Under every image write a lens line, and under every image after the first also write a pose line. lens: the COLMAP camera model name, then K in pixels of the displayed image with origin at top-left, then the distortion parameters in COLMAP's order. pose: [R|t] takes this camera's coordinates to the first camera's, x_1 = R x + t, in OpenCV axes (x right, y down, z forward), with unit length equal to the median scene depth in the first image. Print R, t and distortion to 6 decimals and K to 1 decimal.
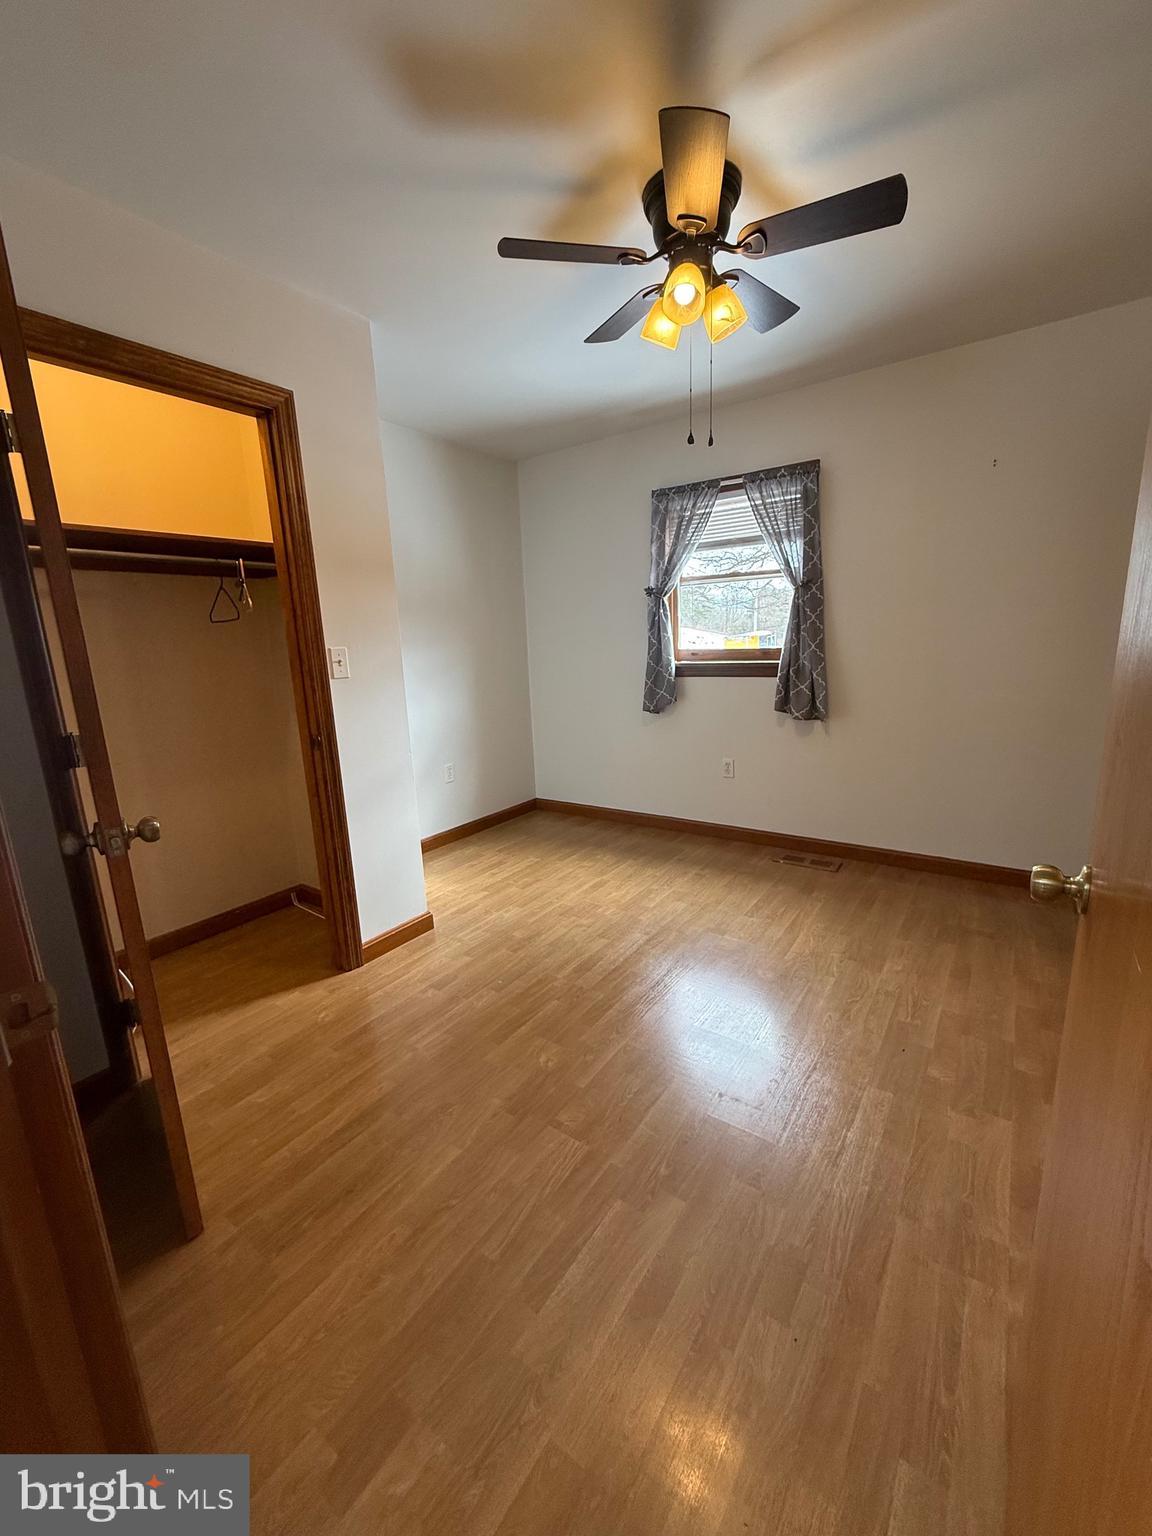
lens RADIAL K [[607.1, 0, 576.9], [0, 607.1, 766.4], [0, 0, 1]] dist [-0.001548, -0.000144]
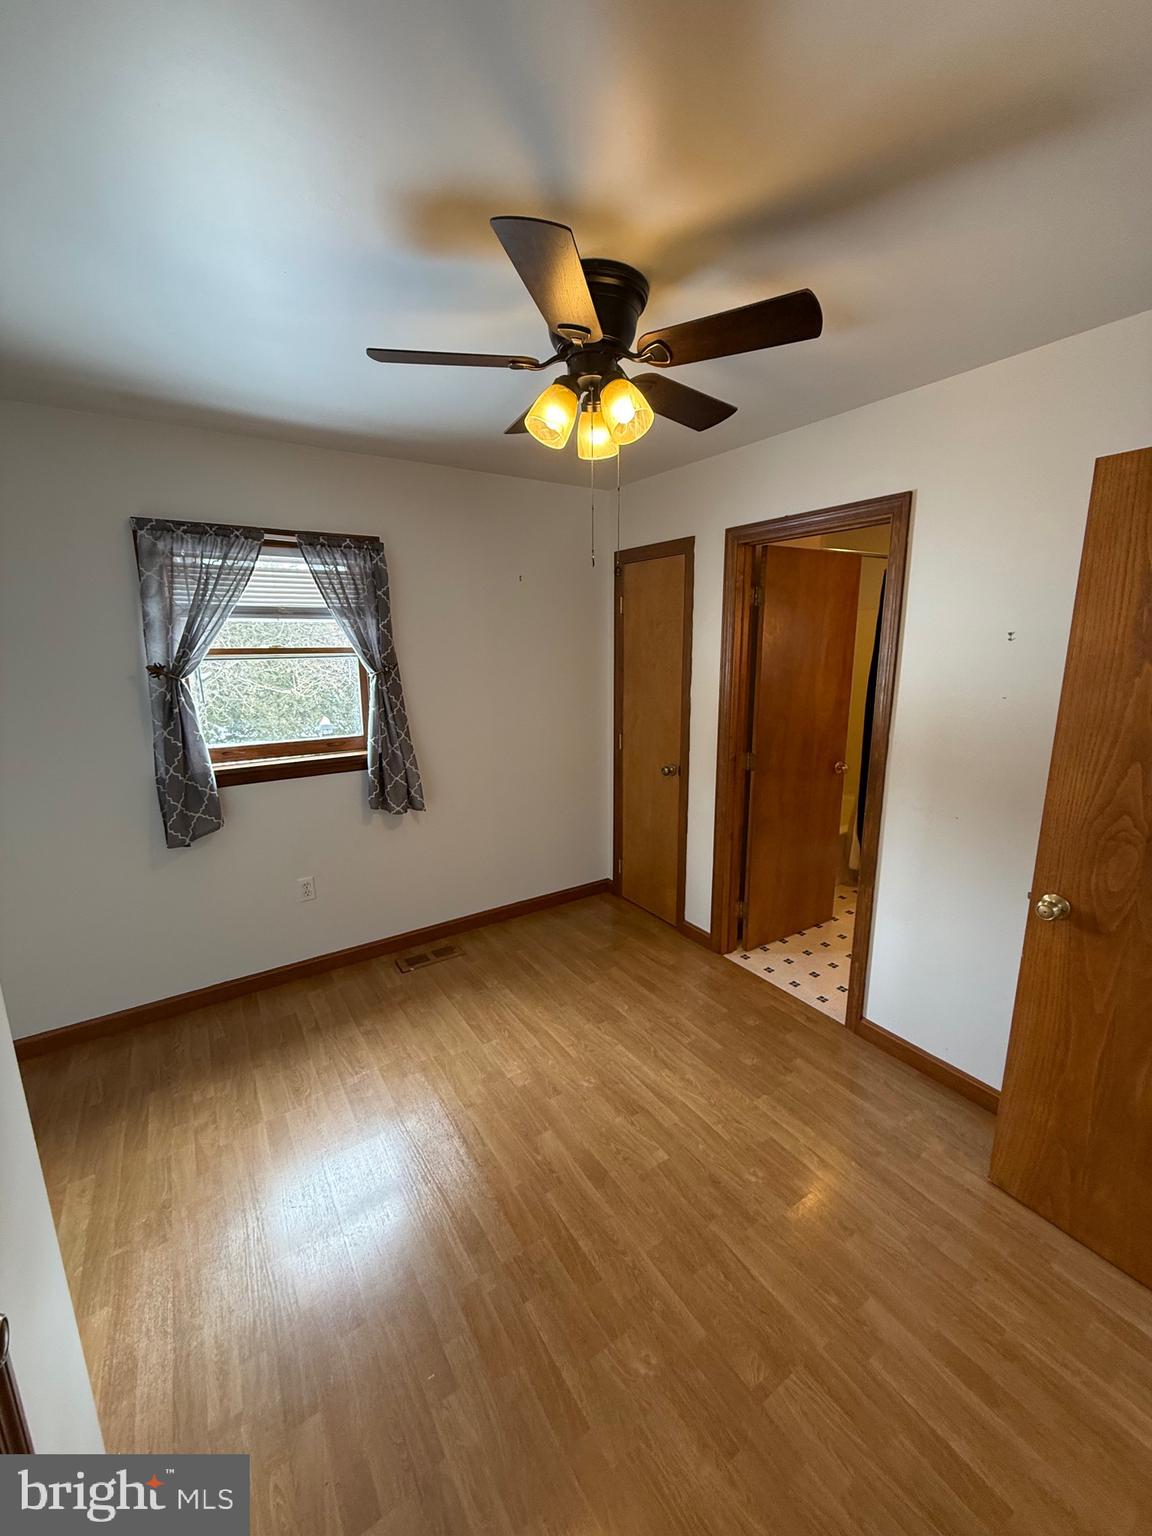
lens RADIAL K [[607.1, 0, 576.9], [0, 607.1, 766.4], [0, 0, 1]] dist [-0.001548, -0.000144]
pose [[0.358633, -0.154101, 0.920671, -0.376171], [0.188533, 0.977912, 0.090242, -0.181144], [-0.914242, 0.141213, 0.379764, 0.399968]]
